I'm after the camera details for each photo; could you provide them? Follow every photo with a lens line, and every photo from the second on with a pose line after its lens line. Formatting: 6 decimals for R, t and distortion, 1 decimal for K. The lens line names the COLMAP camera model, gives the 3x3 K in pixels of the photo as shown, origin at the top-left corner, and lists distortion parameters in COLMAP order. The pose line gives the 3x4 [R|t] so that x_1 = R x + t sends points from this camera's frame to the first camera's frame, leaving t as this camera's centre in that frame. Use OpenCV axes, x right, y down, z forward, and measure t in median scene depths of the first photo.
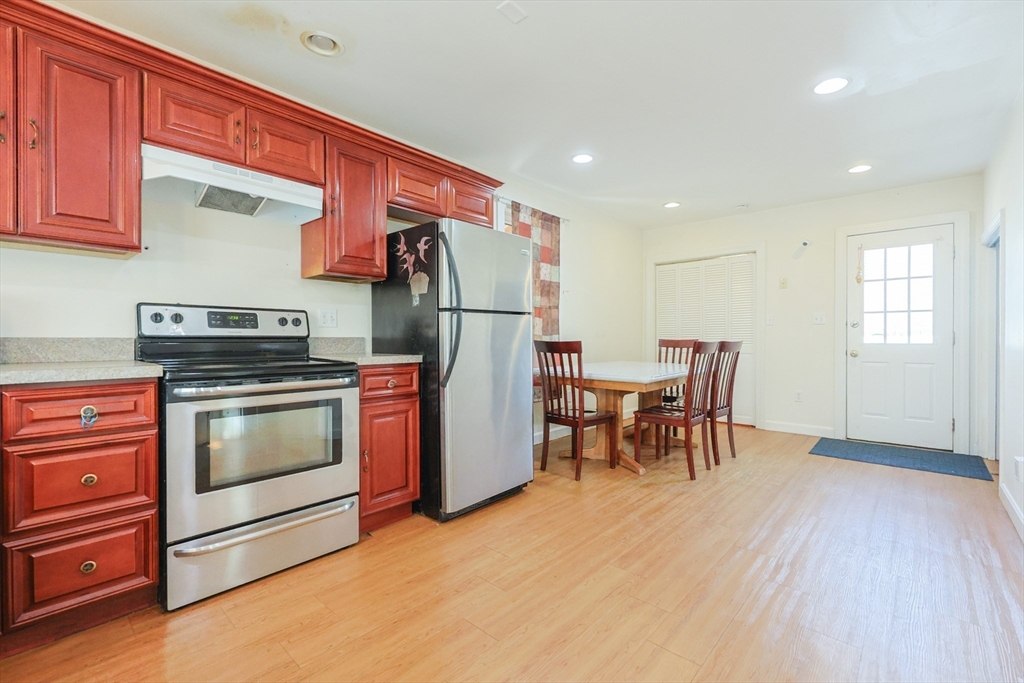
lens RADIAL K [[438.6, 0, 523.0], [0, 438.6, 338.7], [0, 0, 1]] dist [-0.002017, -0.000172]
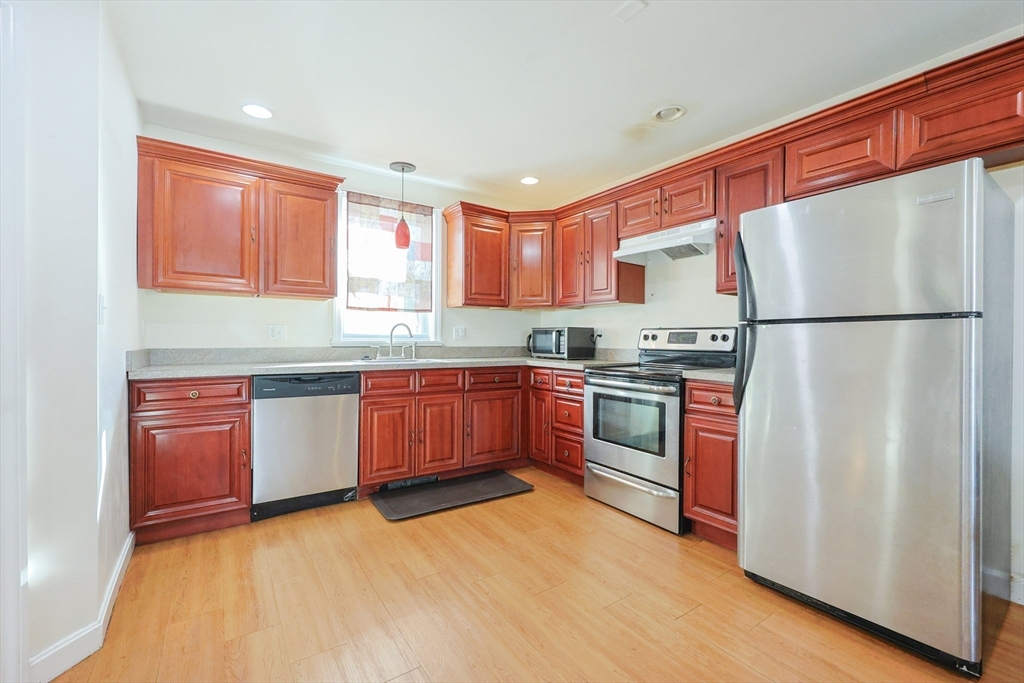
lens RADIAL K [[438.6, 0, 516.4], [0, 438.6, 340.8], [0, 0, 1]] dist [-0.002017, -0.000172]
pose [[-0.236093, 0.001827, -0.971729, 0.754685], [-0.008677, 0.999954, 0.003988, -0.032251], [0.971692, 0.009373, -0.236067, 0.791899]]
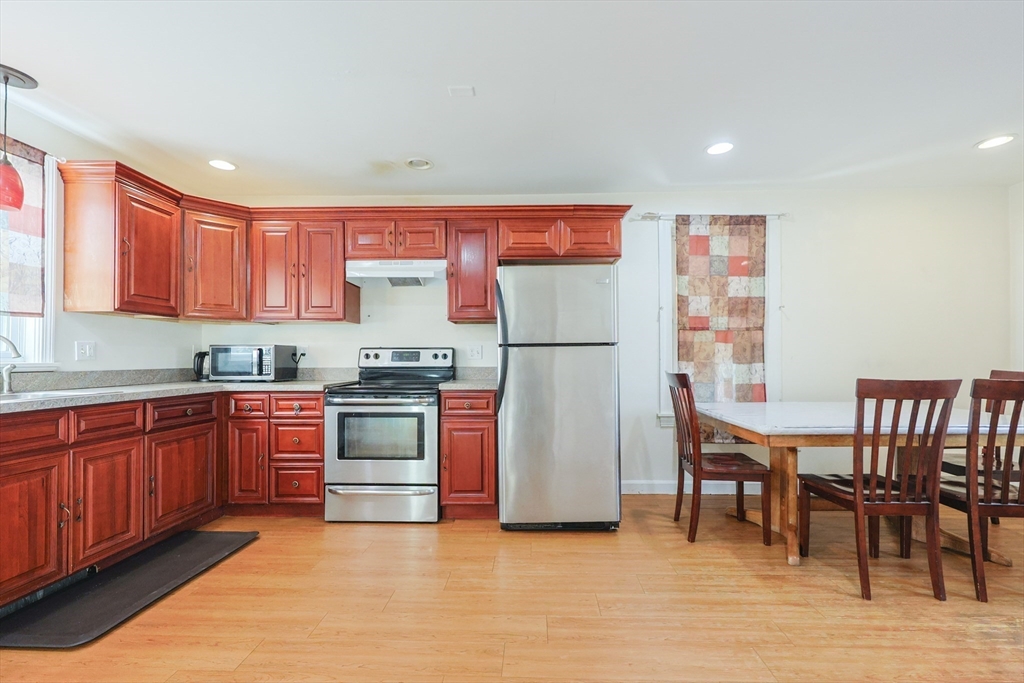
lens RADIAL K [[438.6, 0, 530.1], [0, 438.6, 352.2], [0, 0, 1]] dist [-0.002017, -0.000172]
pose [[0.654083, -0.012675, -0.756317, 0.766883], [0.001333, 0.999877, -0.015604, -0.030668], [0.756422, 0.009198, 0.654019, 0.308573]]
